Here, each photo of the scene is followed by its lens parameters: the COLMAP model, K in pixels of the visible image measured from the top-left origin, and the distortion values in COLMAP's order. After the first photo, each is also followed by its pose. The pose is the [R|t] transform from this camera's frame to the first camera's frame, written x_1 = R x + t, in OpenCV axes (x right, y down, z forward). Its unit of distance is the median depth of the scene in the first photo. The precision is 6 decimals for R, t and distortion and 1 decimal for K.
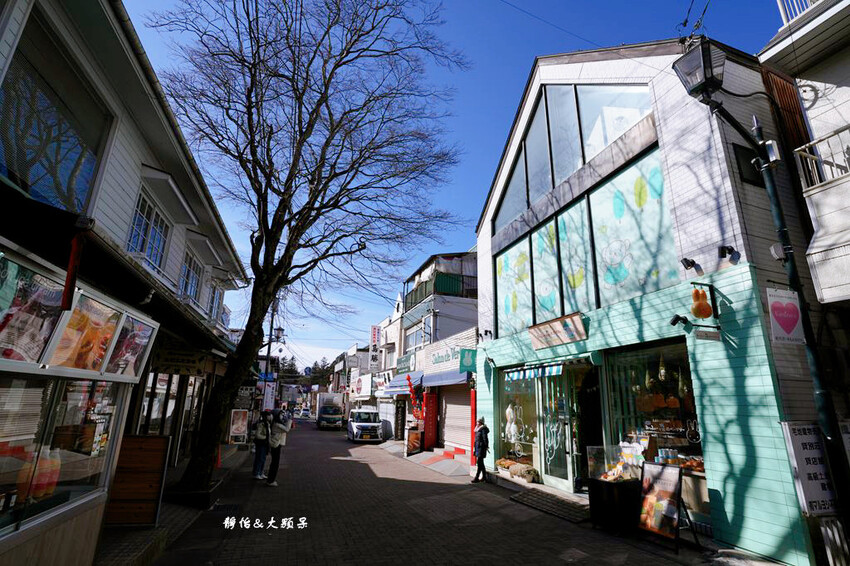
lens RADIAL K [[410.6, 0, 425.2], [0, 410.6, 281.9], [0, 0, 1]] dist [-0.001404, 0.000653]
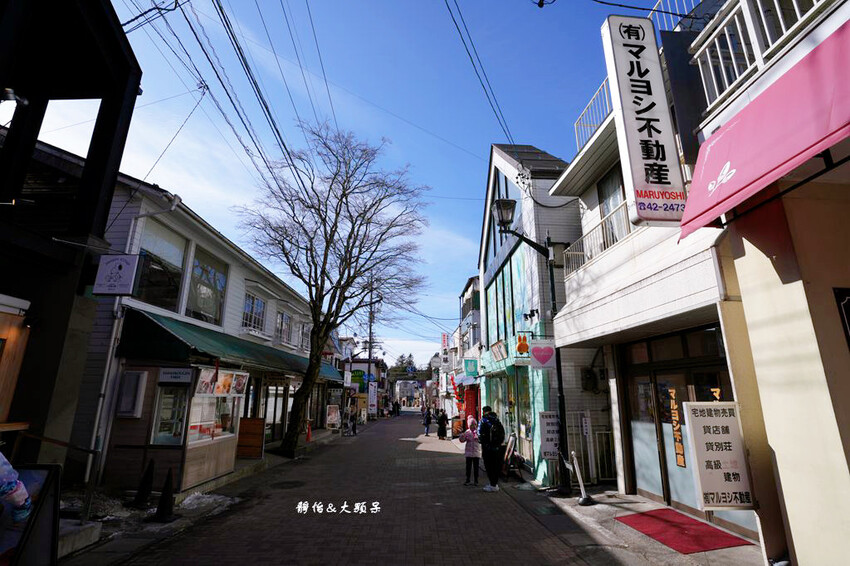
lens RADIAL K [[410.6, 0, 424.9], [0, 410.6, 282.7], [0, 0, 1]] dist [-0.001404, 0.000653]
pose [[0.958029, -0.093787, -0.270897, 0.366265], [0.099173, 0.995051, 0.006229, -0.118332], [0.268972, -0.032833, 0.962588, -0.358457]]
